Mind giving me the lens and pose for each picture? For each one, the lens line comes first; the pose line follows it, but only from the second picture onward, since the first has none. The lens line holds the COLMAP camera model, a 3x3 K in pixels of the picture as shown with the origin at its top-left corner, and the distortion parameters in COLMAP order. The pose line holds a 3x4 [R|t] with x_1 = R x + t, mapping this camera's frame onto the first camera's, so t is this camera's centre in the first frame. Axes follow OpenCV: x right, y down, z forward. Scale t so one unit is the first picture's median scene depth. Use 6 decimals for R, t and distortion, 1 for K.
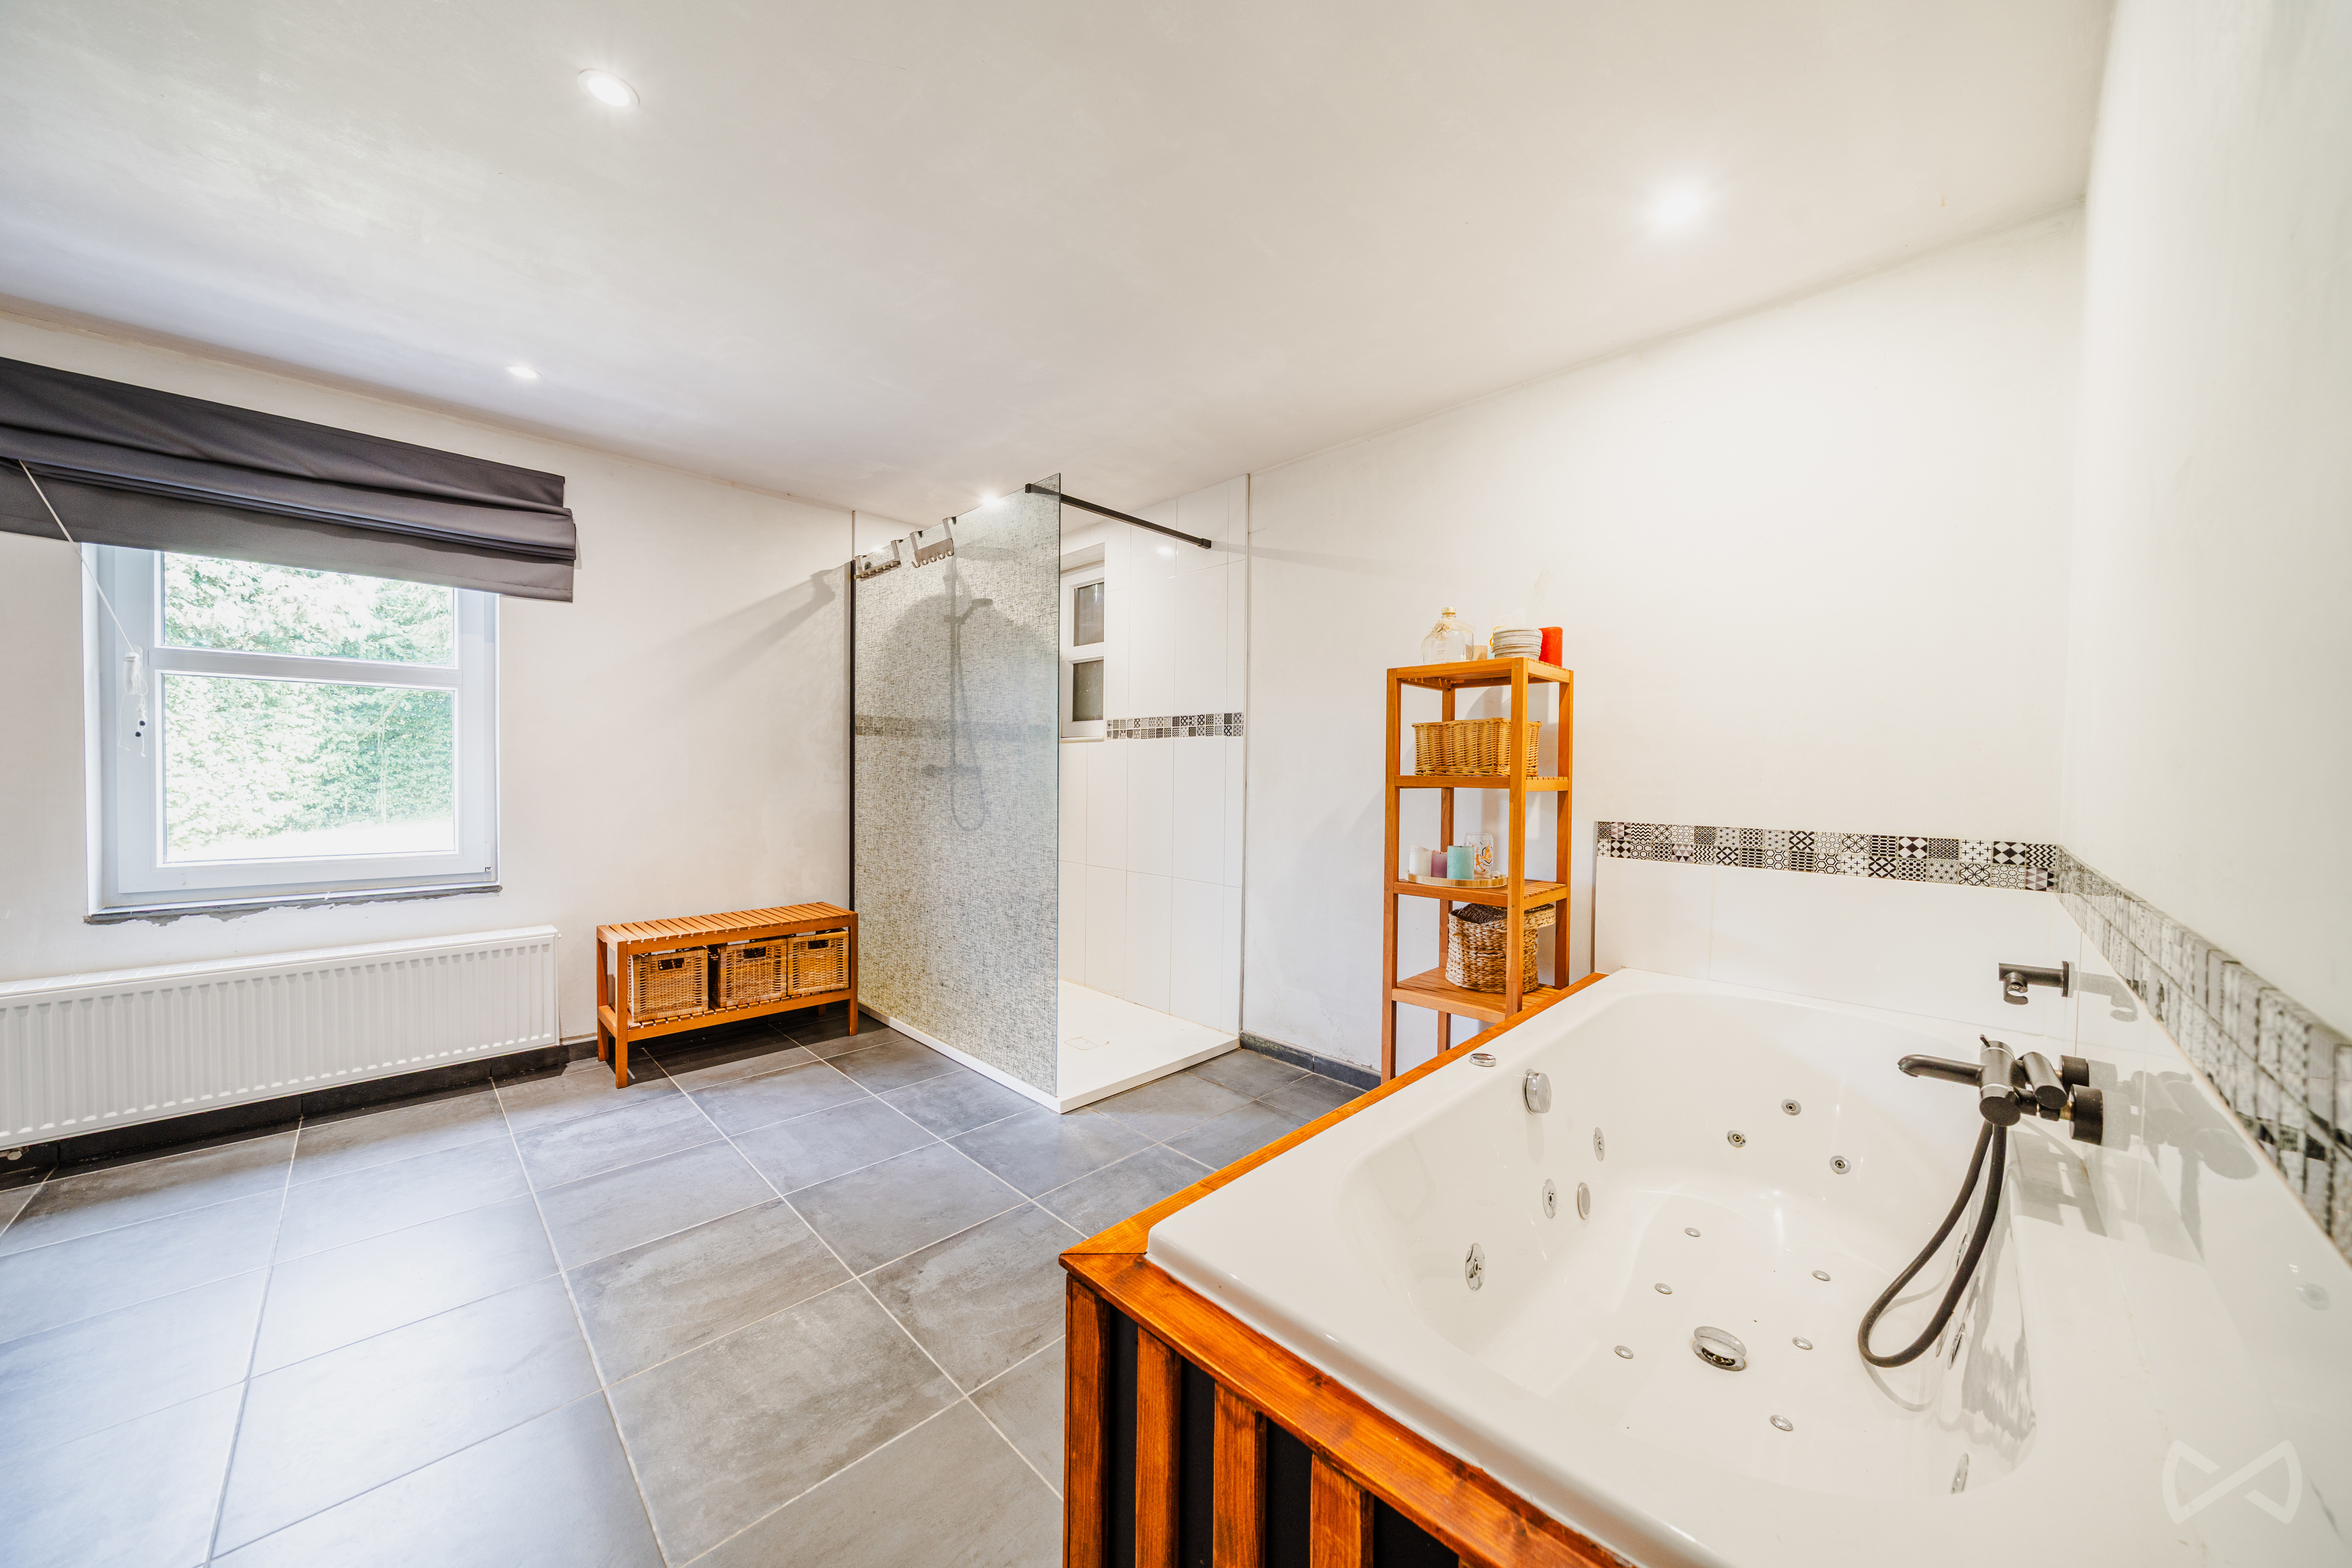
lens RADIAL K [[798.1, 0, 1176.9], [0, 798.1, 782.9], [0, 0, 1]] dist [-0.002554, -0.000068]
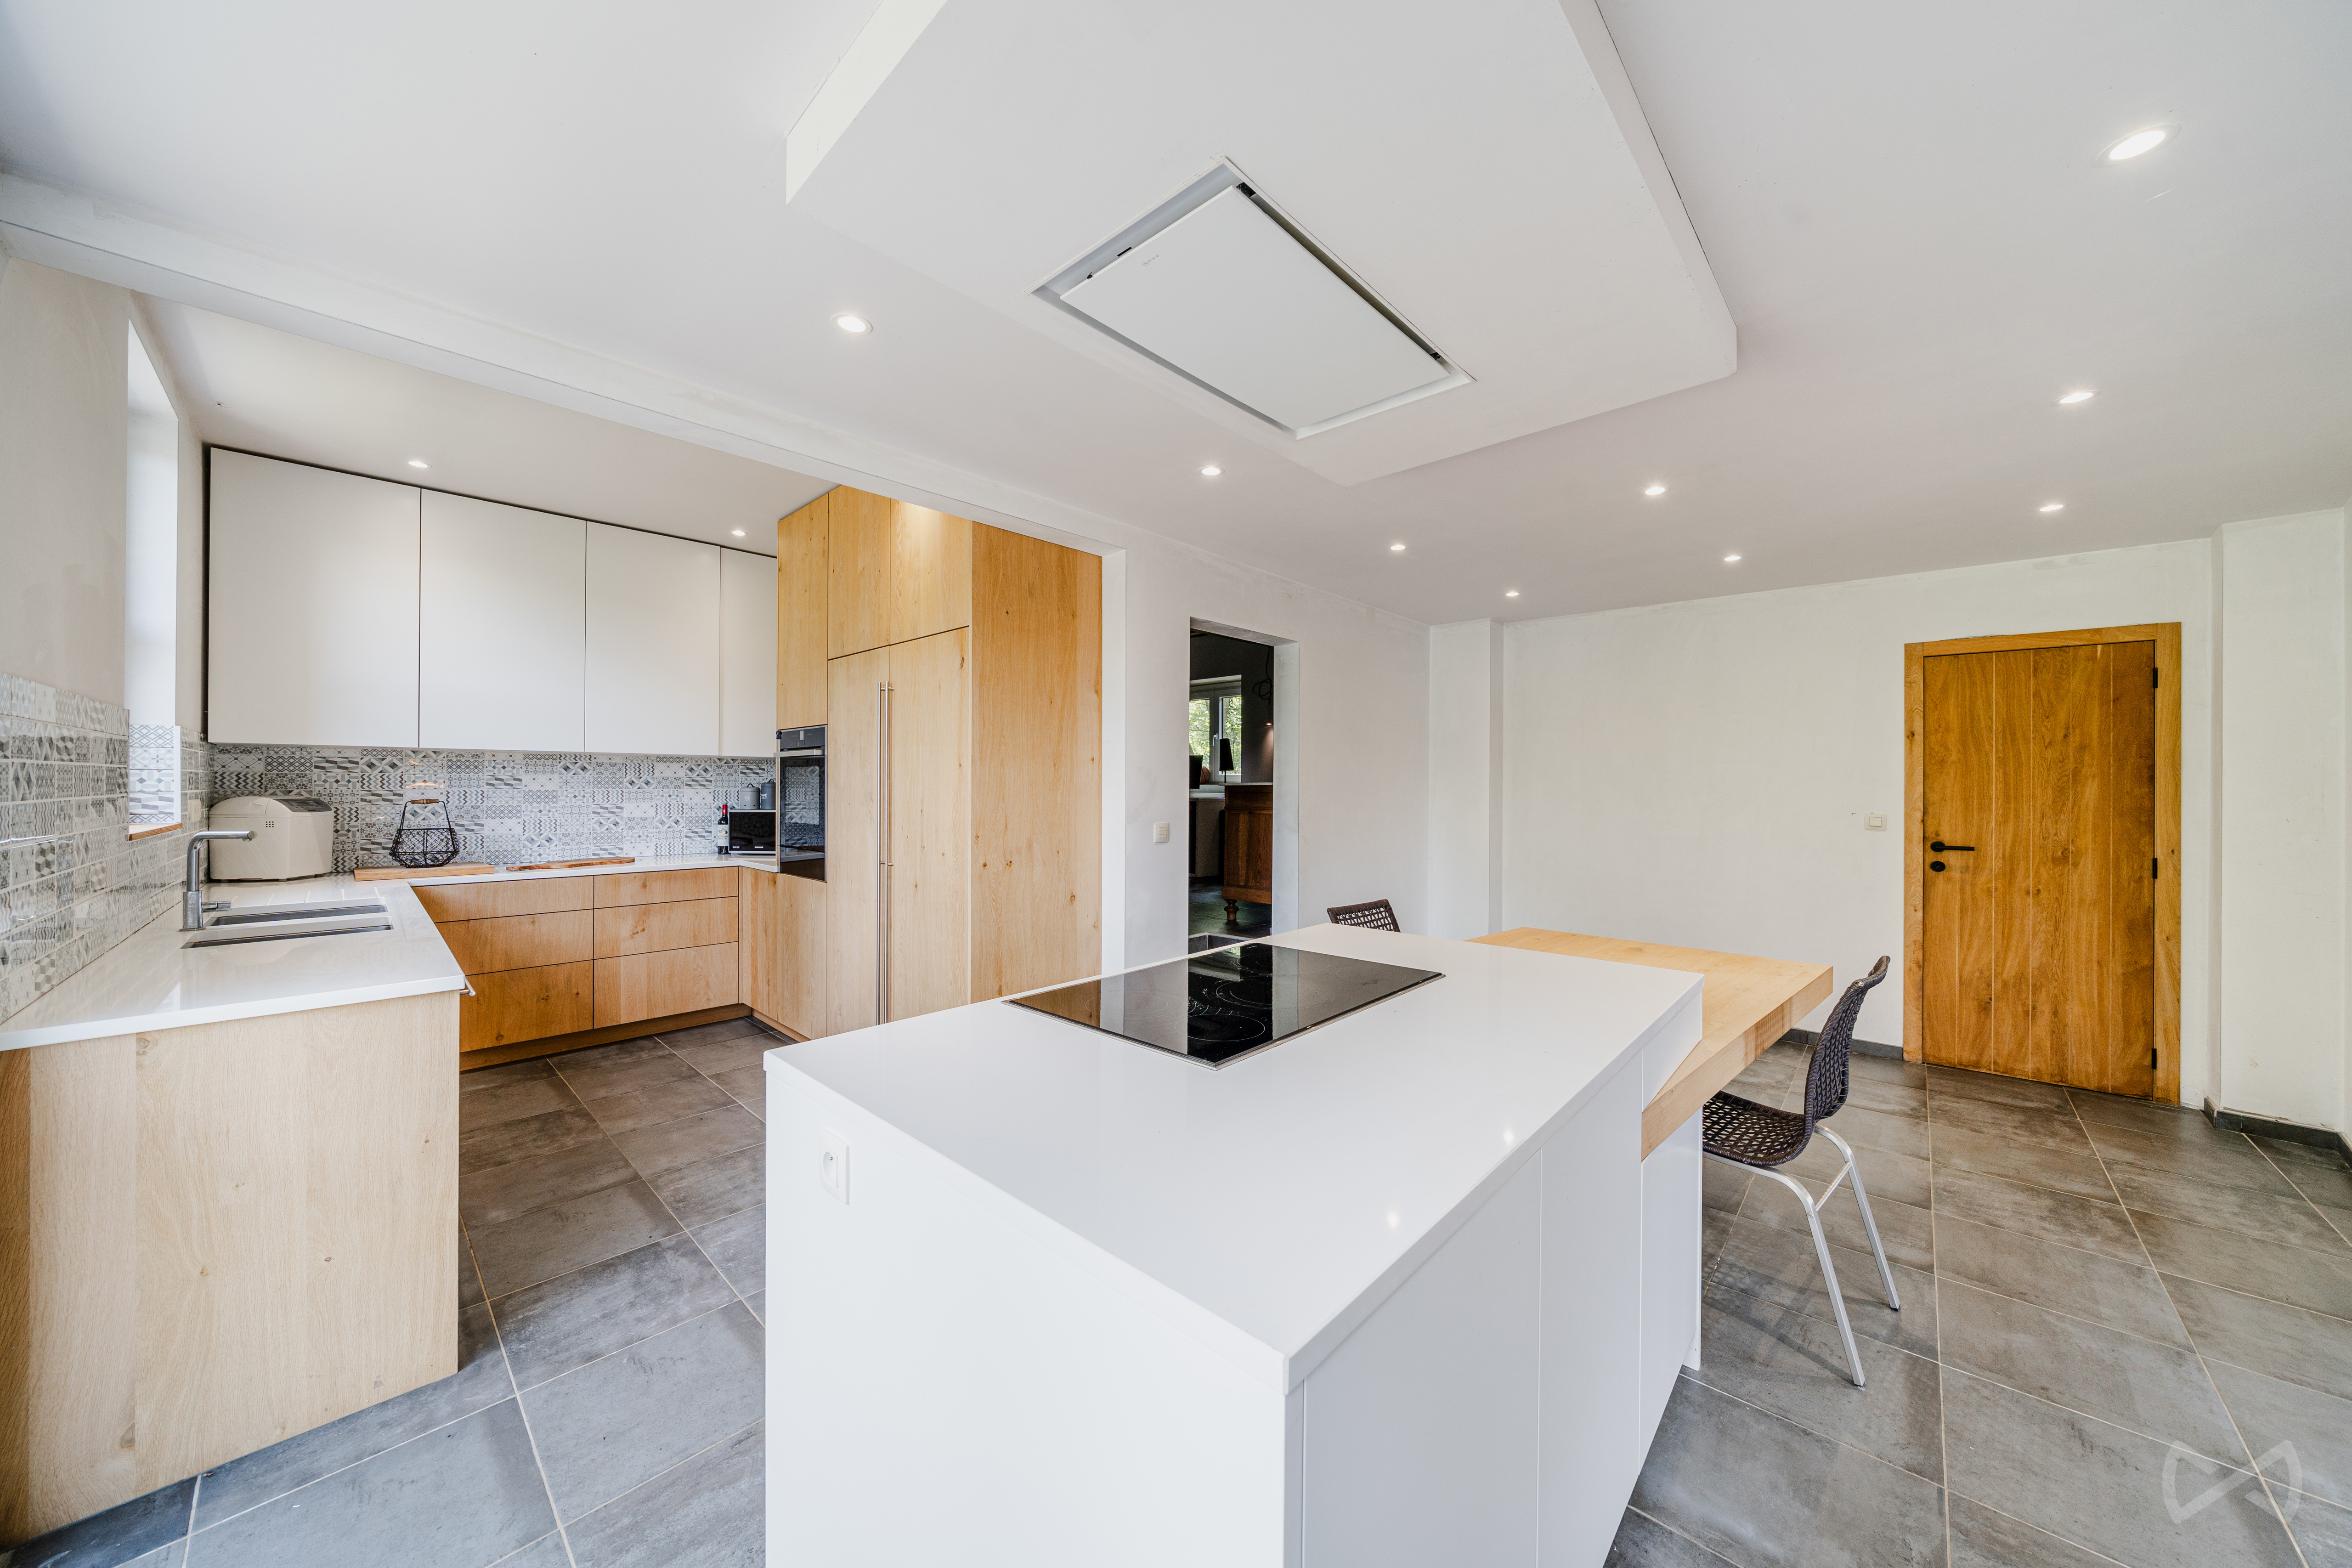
lens RADIAL K [[798.1, 0, 1178.1], [0, 798.1, 784.5], [0, 0, 1]] dist [-0.002554, -0.000068]
pose [[-0.999402, -0.003582, -0.034384, -1.212962], [-0.003930, 0.999942, 0.010067, -0.126631], [0.034346, 0.010196, -0.999358, 2.286696]]
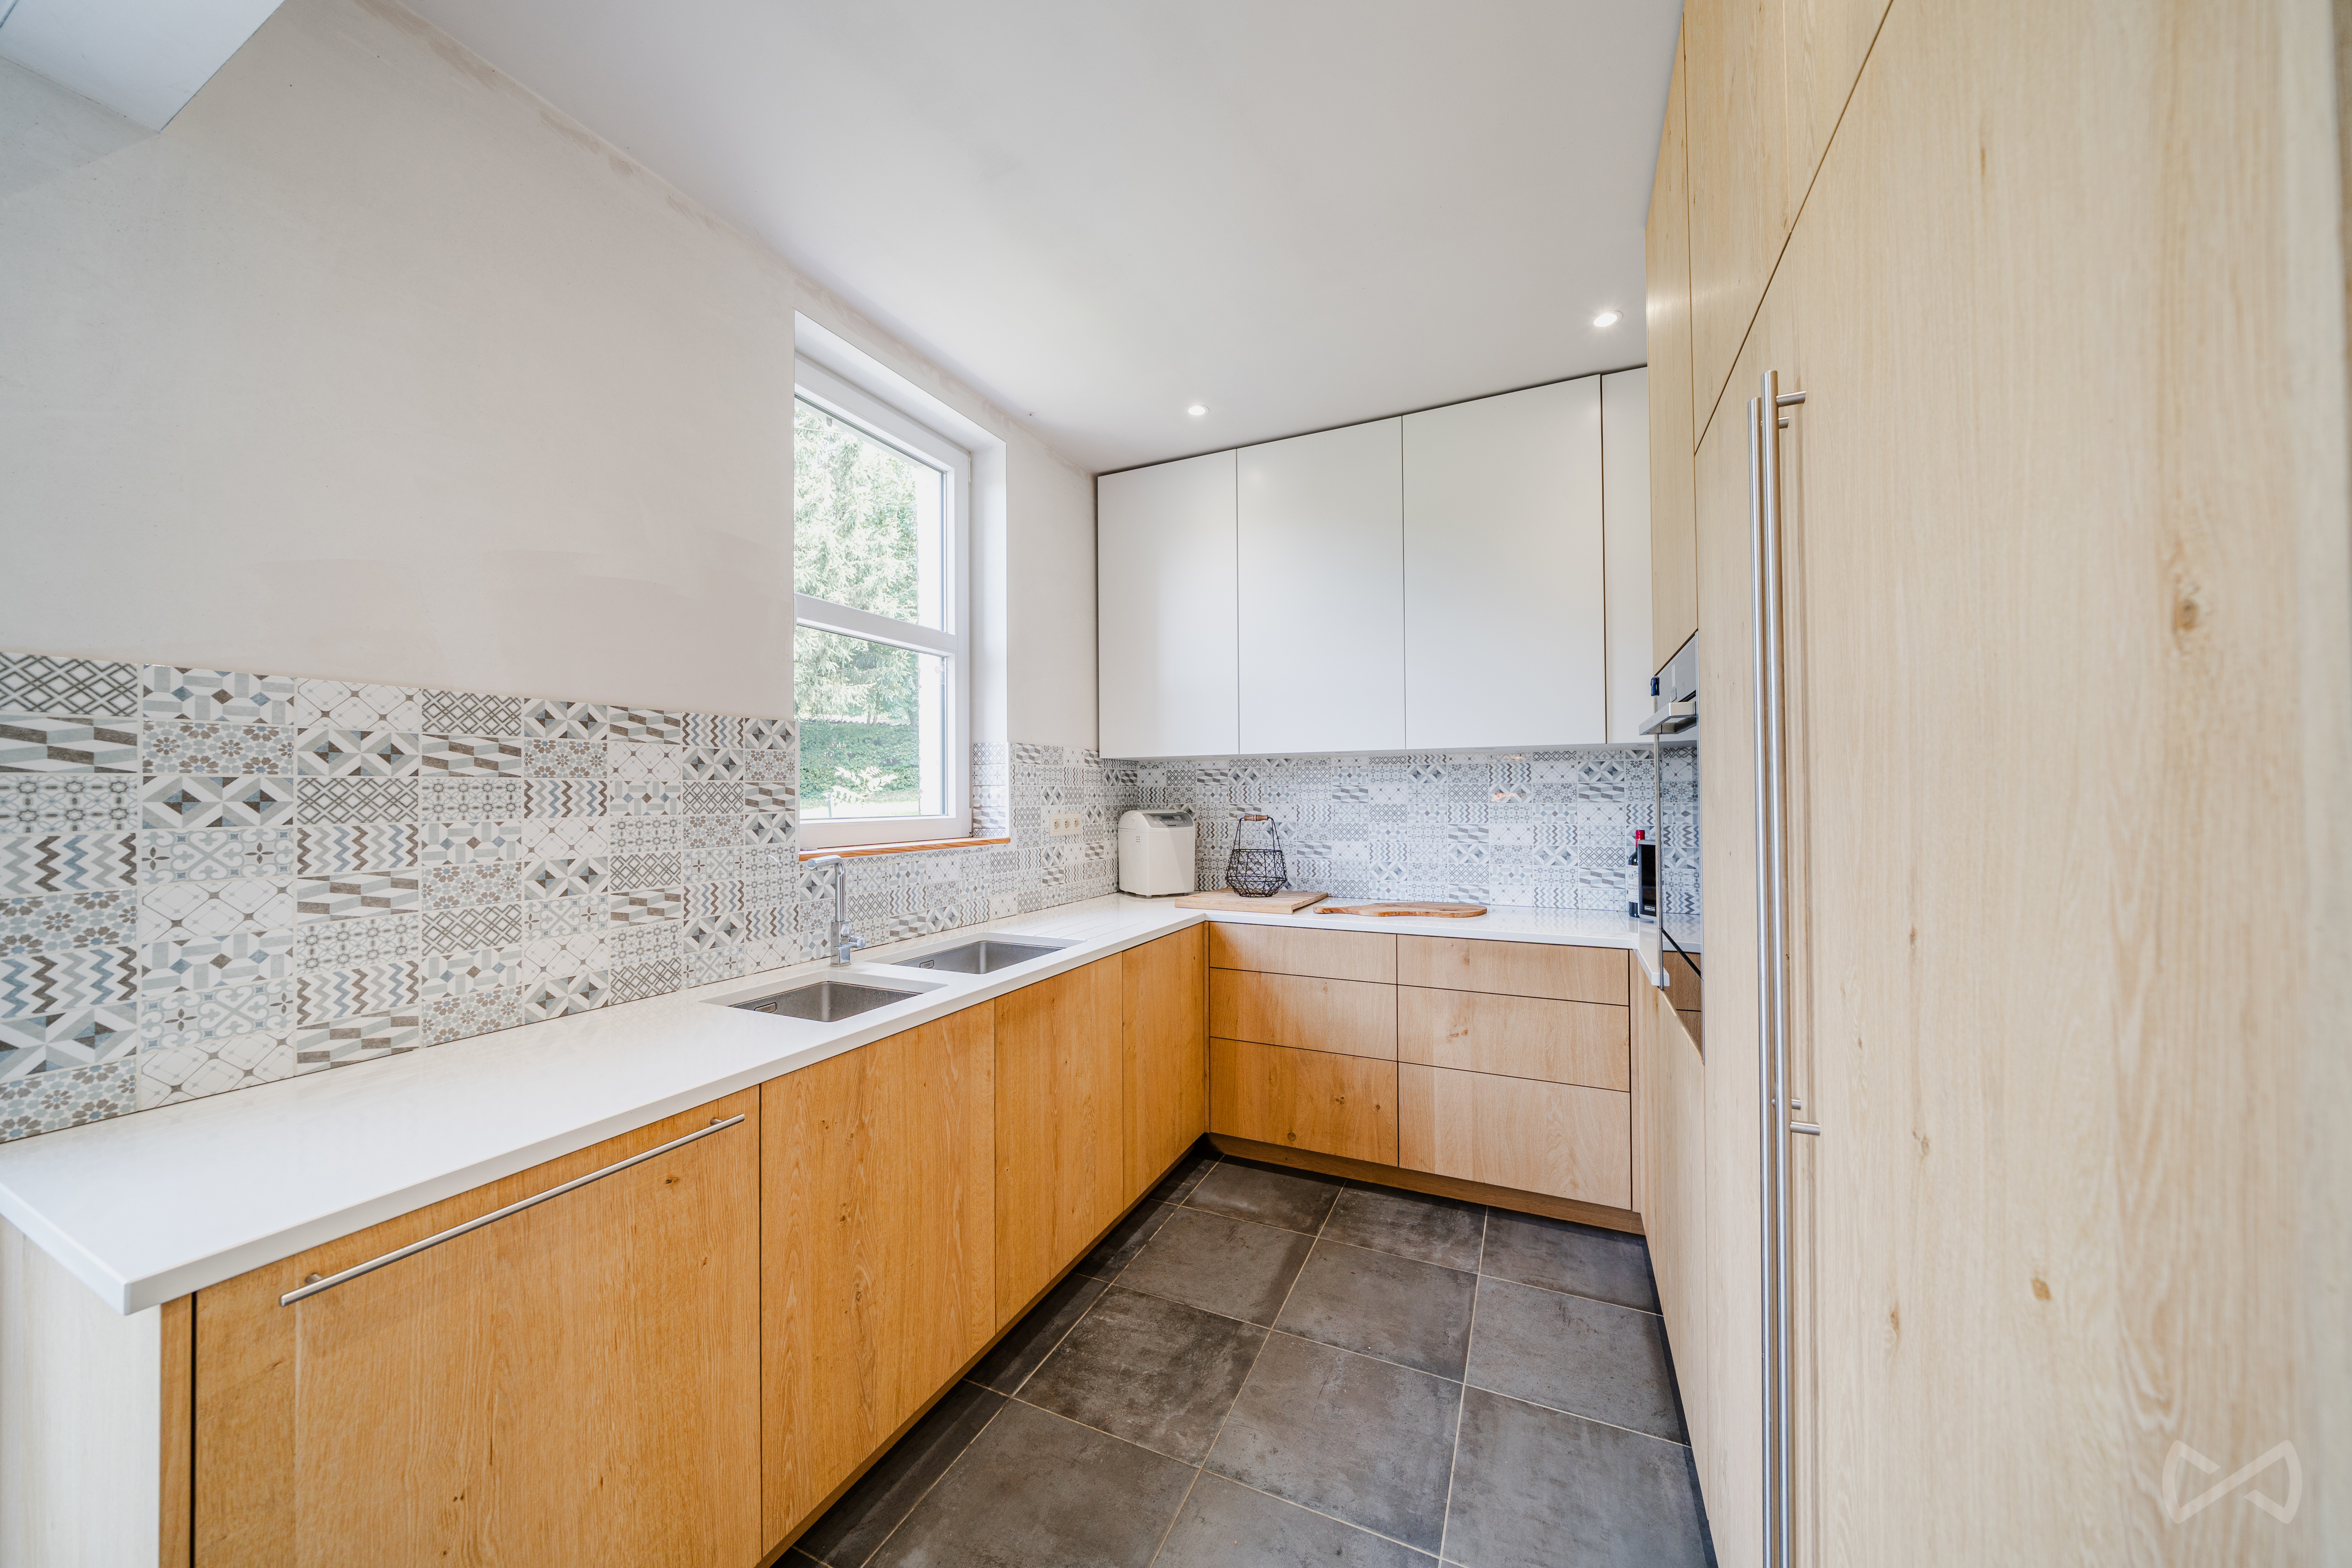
lens RADIAL K [[798.1, 0, 1177.9], [0, 798.1, 785.3], [0, 0, 1]] dist [-0.002554, -0.000068]
pose [[-0.344124, 0.014440, 0.938813, -0.996023], [0.015807, 0.999829, -0.009584, -0.115446], [-0.938791, 0.011542, -0.344294, 1.292660]]
